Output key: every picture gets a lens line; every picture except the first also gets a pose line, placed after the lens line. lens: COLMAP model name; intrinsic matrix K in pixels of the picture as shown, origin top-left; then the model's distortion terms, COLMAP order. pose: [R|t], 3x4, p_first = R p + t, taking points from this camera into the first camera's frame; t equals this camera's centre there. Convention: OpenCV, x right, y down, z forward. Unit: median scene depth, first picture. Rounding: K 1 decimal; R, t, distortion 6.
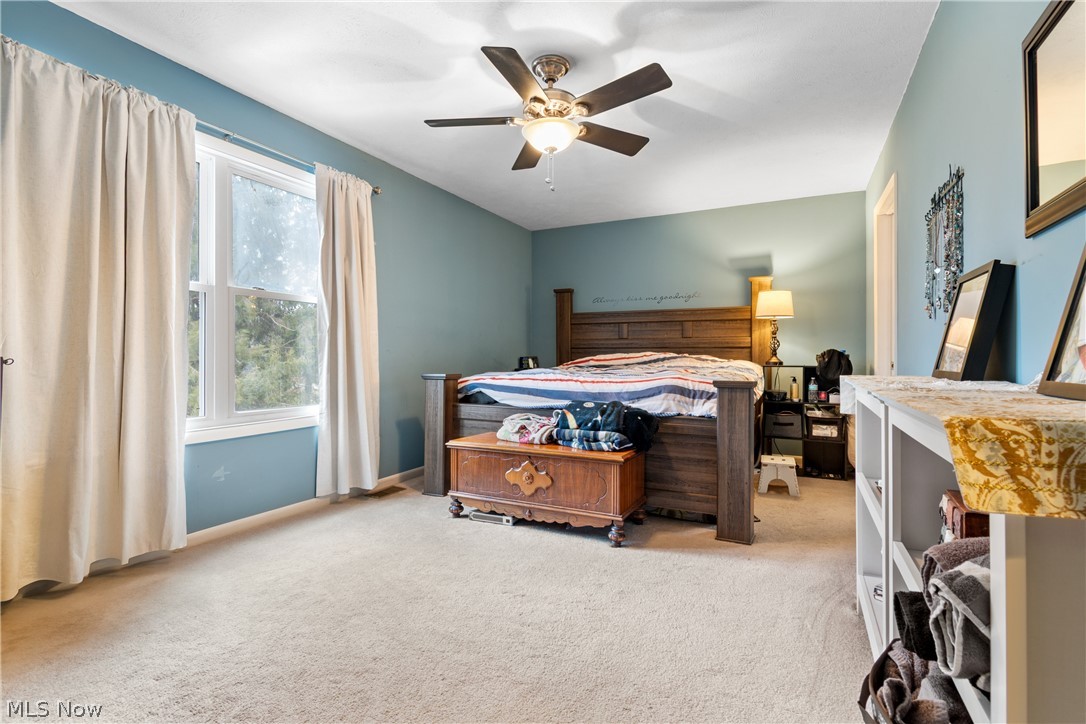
lens RADIAL K [[513.3, 0, 541.7], [0, 513.3, 352.8], [0, 0, 1]] dist [-0.006427, -0.000545]
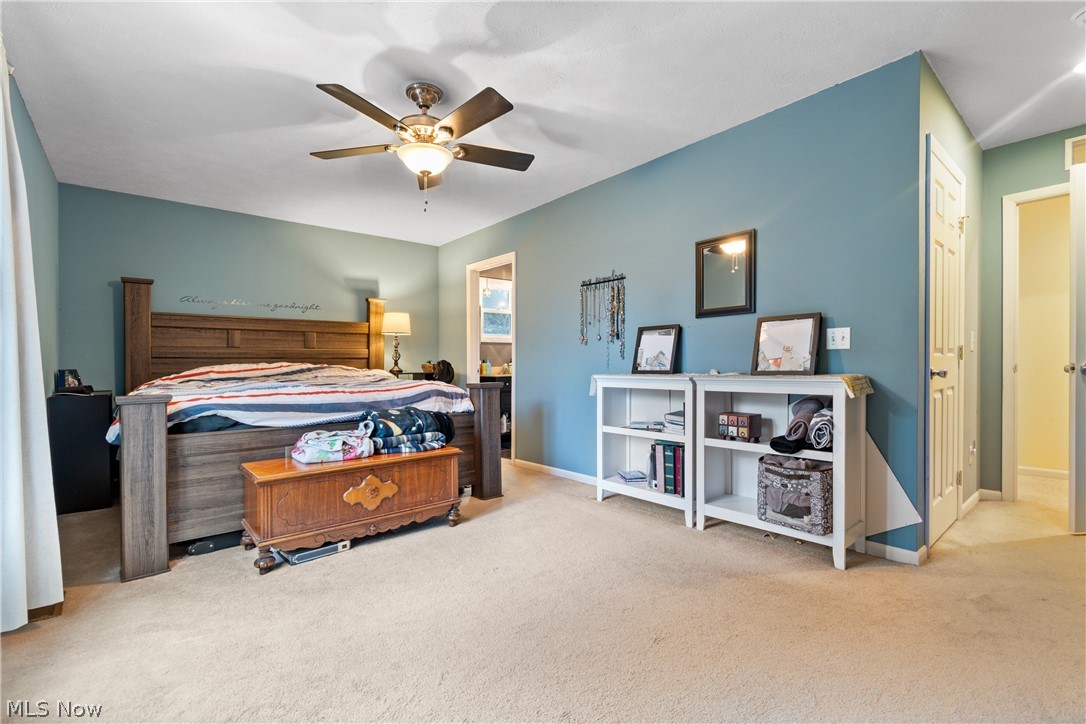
lens RADIAL K [[485.9, 0, 543.2], [0, 485.9, 367.7], [0, 0, 1]] dist [-0.001796, -0.000320]
pose [[0.384603, -0.012394, 0.922999, -0.722729], [0.003970, 0.999923, 0.011772, -0.000772], [-0.923074, -0.000863, 0.384623, 0.334808]]
